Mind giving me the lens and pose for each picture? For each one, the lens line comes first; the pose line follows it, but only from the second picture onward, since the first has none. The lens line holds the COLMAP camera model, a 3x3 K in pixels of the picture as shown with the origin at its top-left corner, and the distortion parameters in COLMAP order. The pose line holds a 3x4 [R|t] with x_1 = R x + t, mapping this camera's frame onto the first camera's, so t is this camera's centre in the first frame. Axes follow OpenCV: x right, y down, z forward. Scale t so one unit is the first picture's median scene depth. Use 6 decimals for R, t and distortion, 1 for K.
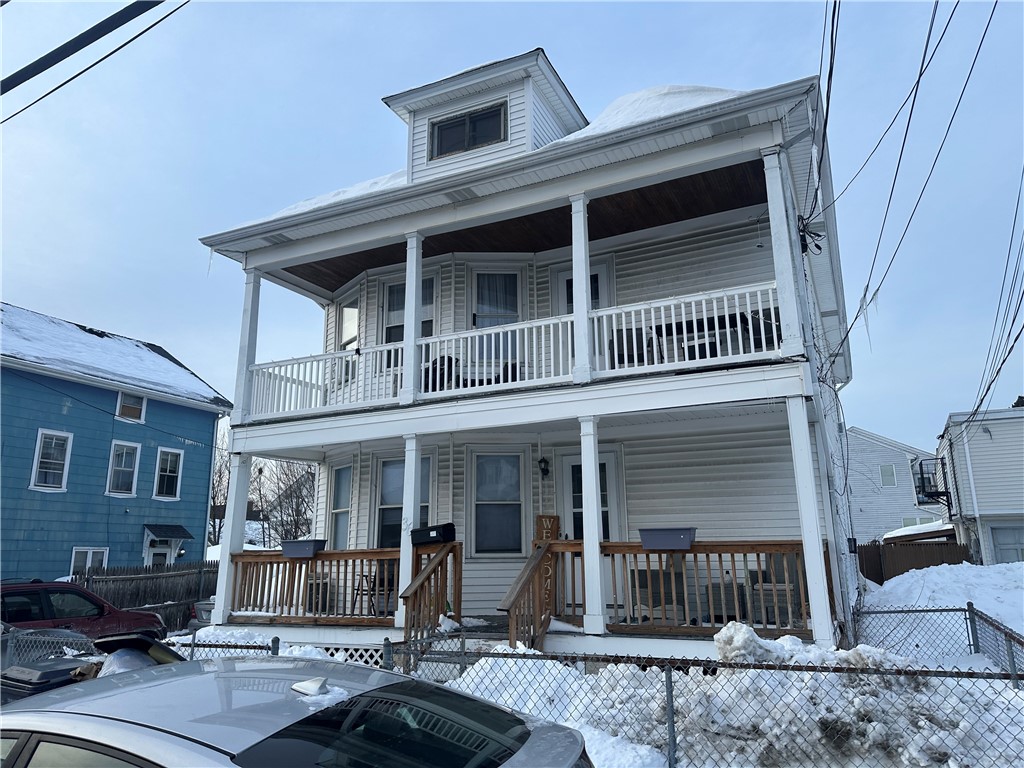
lens RADIAL K [[718.2, 0, 516.6], [0, 718.2, 378.8], [0, 0, 1]] dist [0.065544, -0.069493]
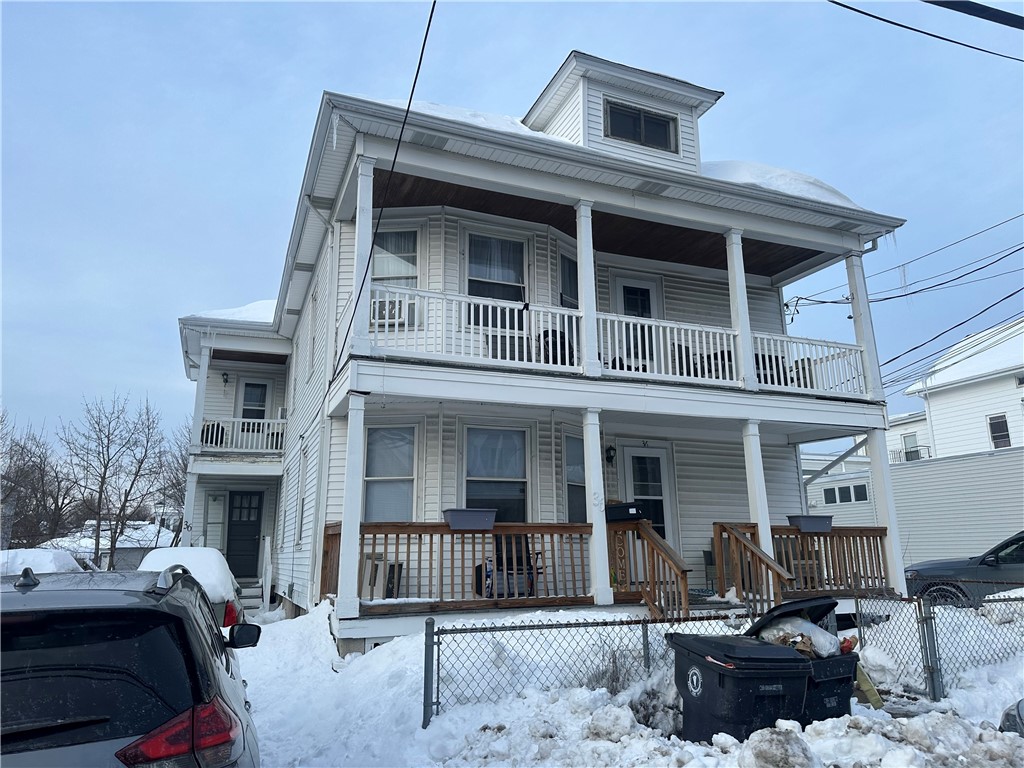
lens RADIAL K [[718.2, 0, 510.6], [0, 718.2, 375.1], [0, 0, 1]] dist [0.065544, -0.069493]
pose [[0.680100, 0.183465, 0.709792, -0.854034], [-0.178849, 0.980449, -0.082055, 0.123732], [-0.710969, -0.071140, 0.699616, 0.375514]]
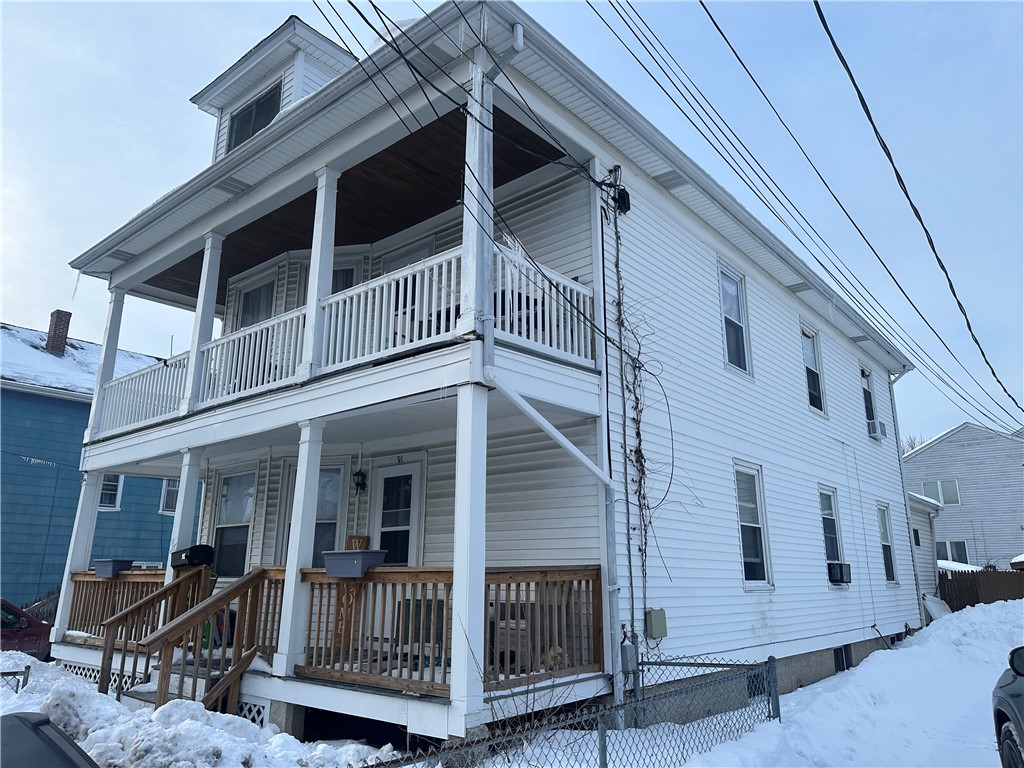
lens RADIAL K [[718.2, 0, 515.1], [0, 718.2, 383.0], [0, 0, 1]] dist [0.065544, -0.069493]
pose [[0.967719, -0.048725, -0.247278, 0.461415], [0.044383, 0.998747, -0.023106, 0.031878], [0.248094, 0.011385, 0.968669, 0.182311]]
